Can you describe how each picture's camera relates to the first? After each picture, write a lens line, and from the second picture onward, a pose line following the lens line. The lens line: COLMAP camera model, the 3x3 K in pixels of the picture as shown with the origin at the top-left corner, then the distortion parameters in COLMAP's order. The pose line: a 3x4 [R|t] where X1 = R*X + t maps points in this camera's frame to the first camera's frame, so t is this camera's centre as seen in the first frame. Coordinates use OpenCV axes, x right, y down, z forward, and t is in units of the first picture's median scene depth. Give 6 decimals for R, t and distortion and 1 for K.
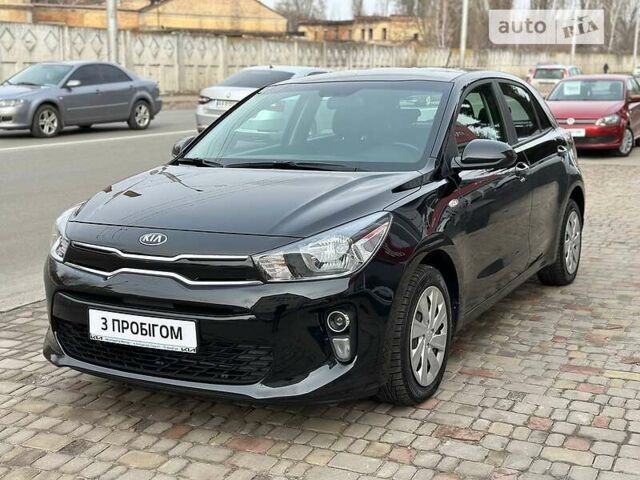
lens RADIAL K [[887.1, 0, 320.0], [0, 887.1, 240.0], [0, 0, 1]] dist [0.159975, -0.275802]
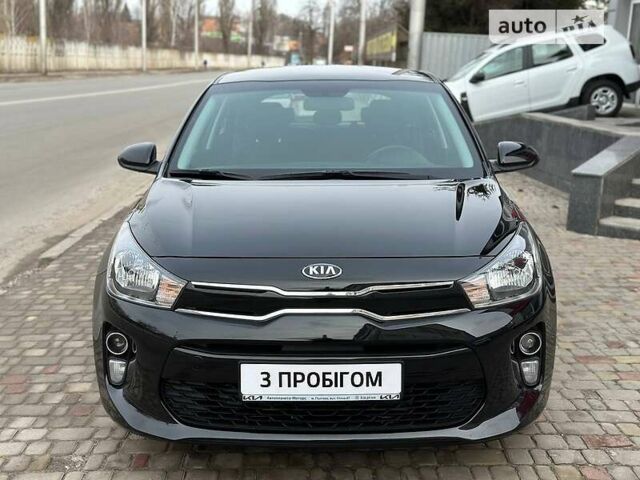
lens RADIAL K [[887.1, 0, 320.0], [0, 887.1, 240.0], [0, 0, 1]] dist [0.159975, -0.275802]
pose [[0.886208, -0.068513, 0.458194, -0.567086], [0.064543, 0.997618, 0.024338, -0.050532], [-0.458770, 0.008005, 0.888519, 0.257053]]
